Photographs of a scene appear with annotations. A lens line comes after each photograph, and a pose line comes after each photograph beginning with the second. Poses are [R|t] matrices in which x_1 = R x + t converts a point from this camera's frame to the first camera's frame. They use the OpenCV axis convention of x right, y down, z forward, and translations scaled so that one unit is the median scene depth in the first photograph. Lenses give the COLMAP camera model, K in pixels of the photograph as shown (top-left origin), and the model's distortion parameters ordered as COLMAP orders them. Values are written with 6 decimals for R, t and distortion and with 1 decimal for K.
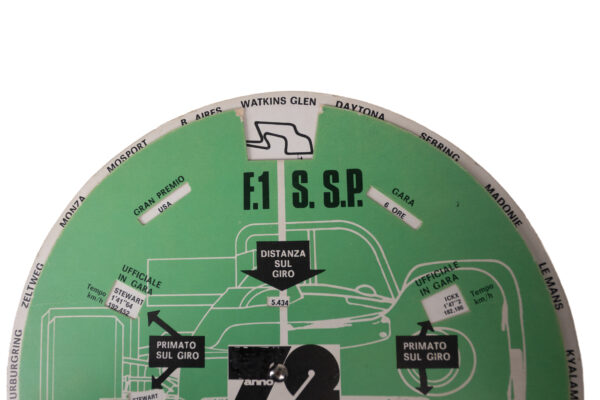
lens RADIAL K [[455.3, 0, 300.0], [0, 455.3, 200.0], [0, 0, 1]] dist [-0.066560, 0.046884]
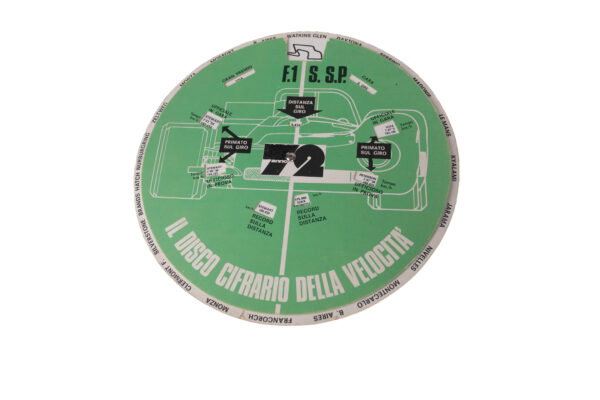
lens RADIAL K [[455.3, 0, 300.0], [0, 455.3, 200.0], [0, 0, 1]] dist [-0.066560, 0.046884]
pose [[0.993672, 0.100093, -0.050969, 0.095210], [-0.109543, 0.963903, -0.242676, 0.960180], [0.024839, 0.246723, 0.968768, -0.697480]]
